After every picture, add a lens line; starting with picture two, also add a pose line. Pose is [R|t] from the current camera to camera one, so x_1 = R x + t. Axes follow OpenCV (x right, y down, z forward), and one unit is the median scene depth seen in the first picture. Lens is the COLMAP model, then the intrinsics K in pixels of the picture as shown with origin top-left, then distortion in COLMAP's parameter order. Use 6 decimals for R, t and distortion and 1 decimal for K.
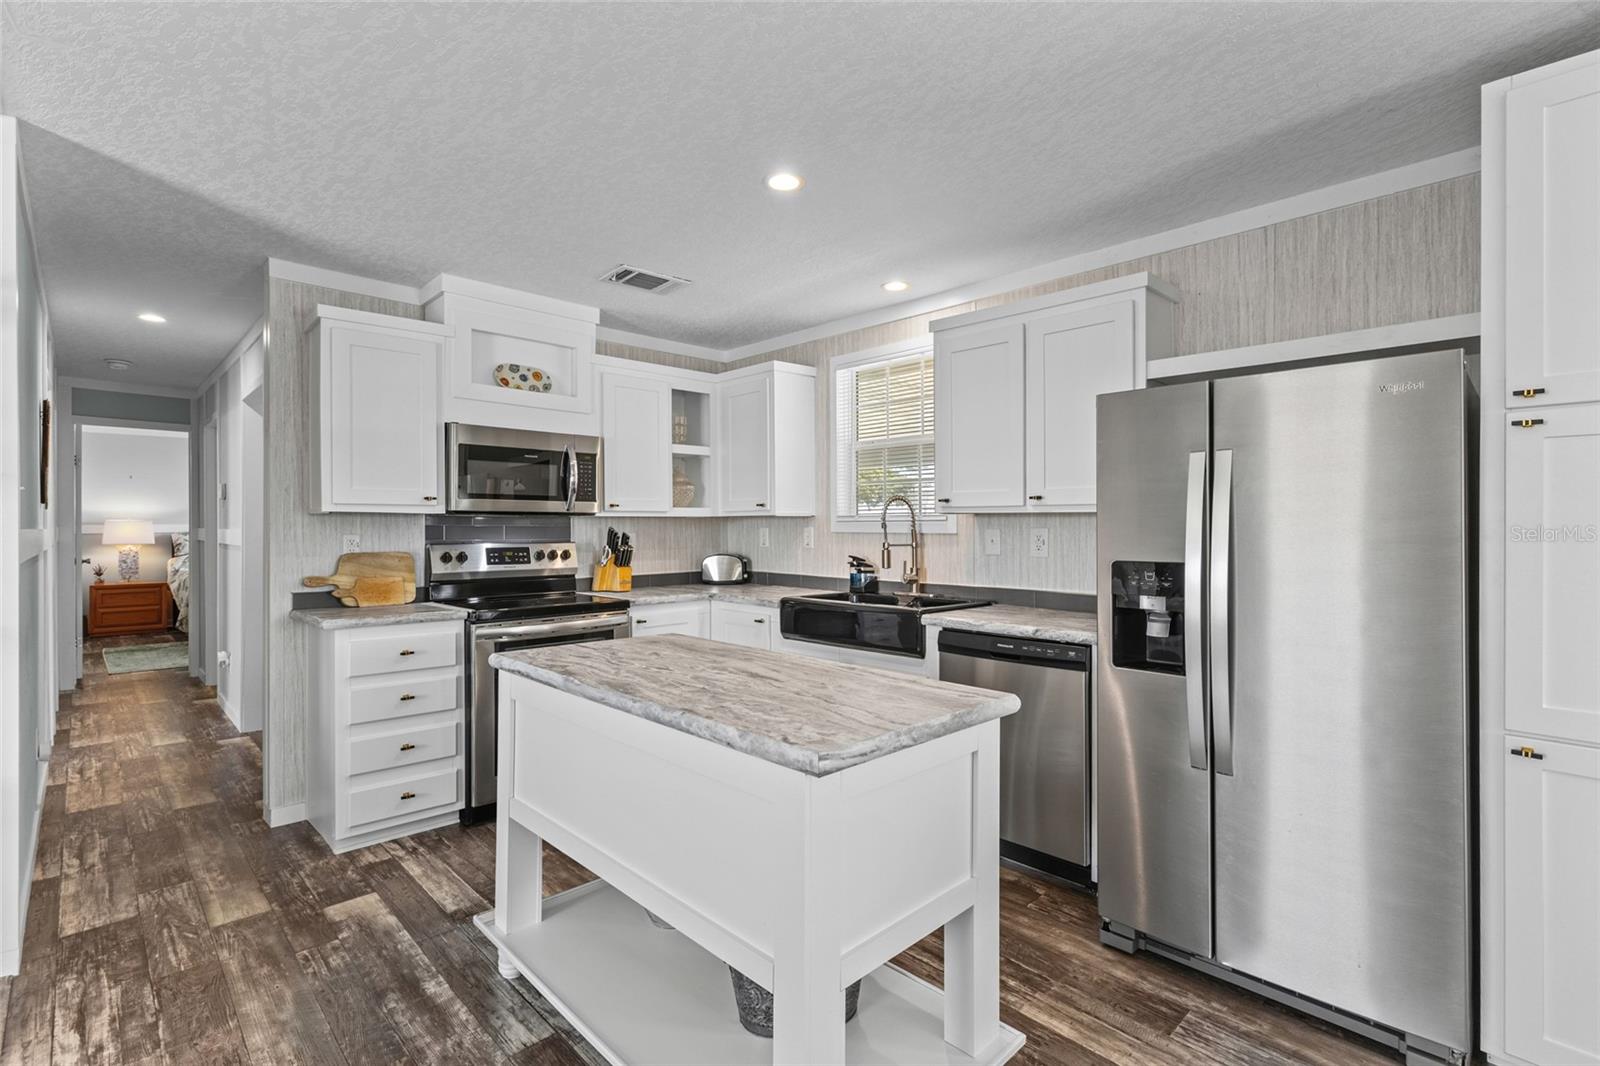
lens RADIAL K [[742.6, 0, 799.8], [0, 742.6, 524.0], [0, 0, 1]] dist [0.003346, 0.002061]
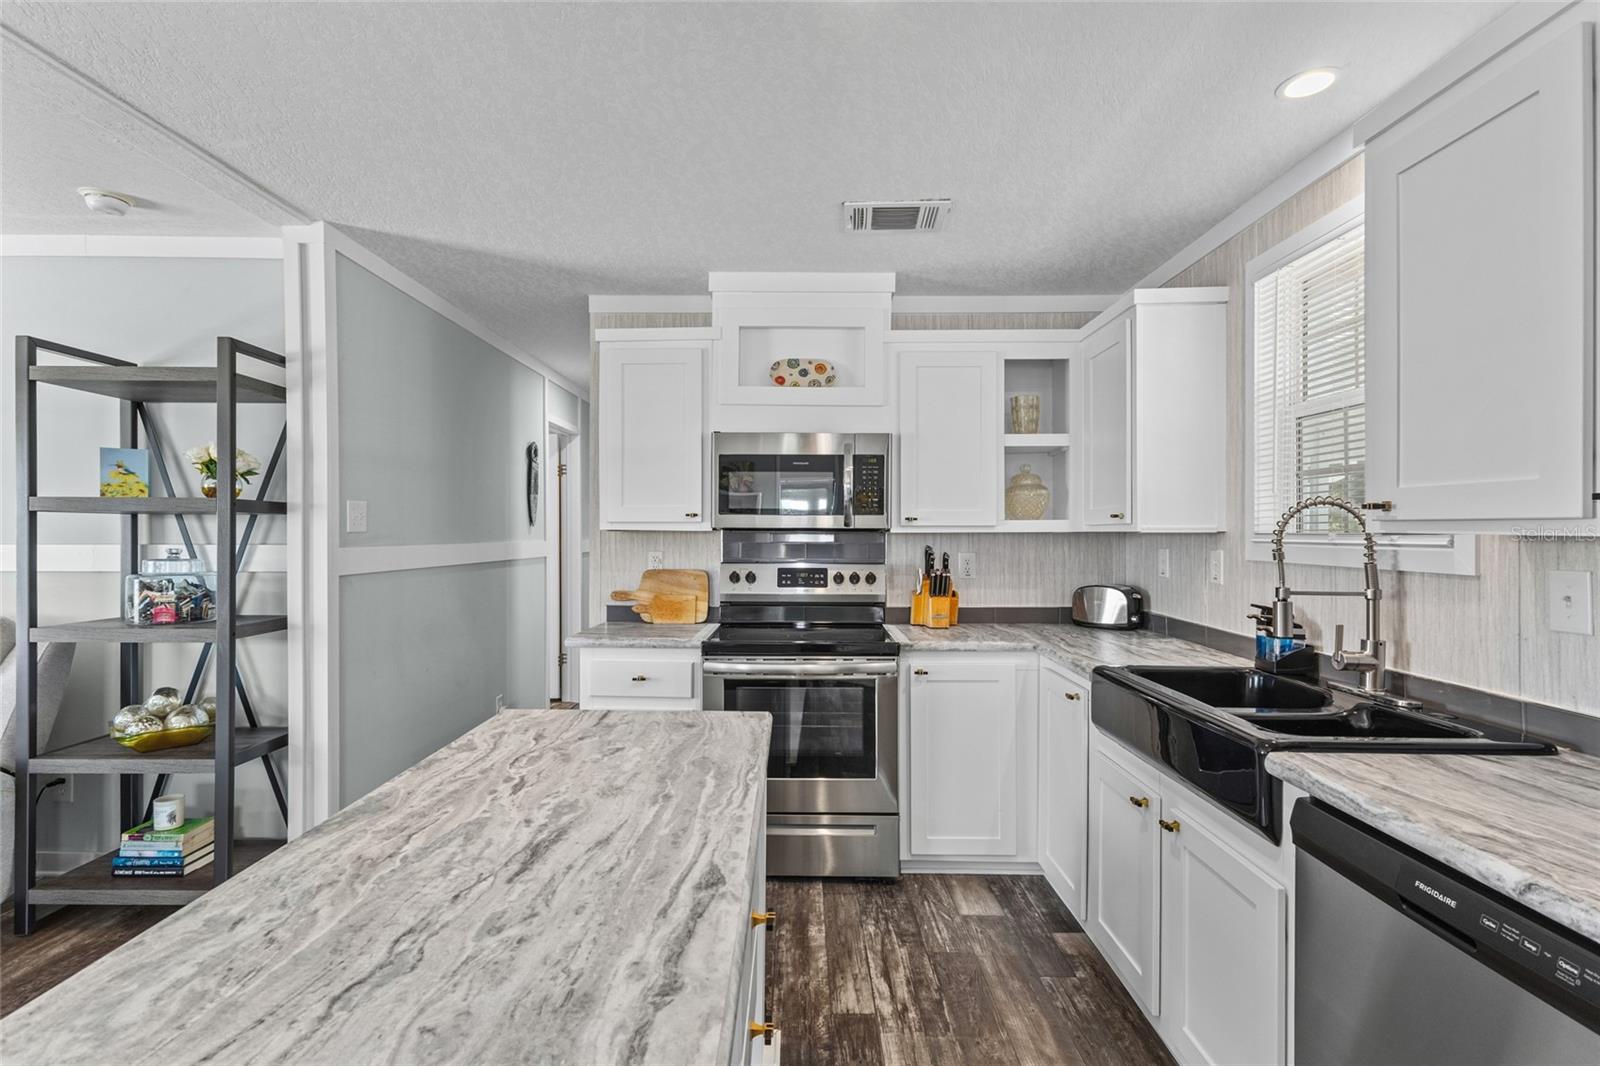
lens RADIAL K [[742.6, 0, 802.5], [0, 742.6, 535.5], [0, 0, 1]] dist [0.003346, 0.002061]
pose [[0.715523, 0.005902, -0.698565, 0.229313], [-0.002800, 0.999981, 0.005580, -0.012444], [0.698584, -0.002036, 0.715525, 0.377246]]
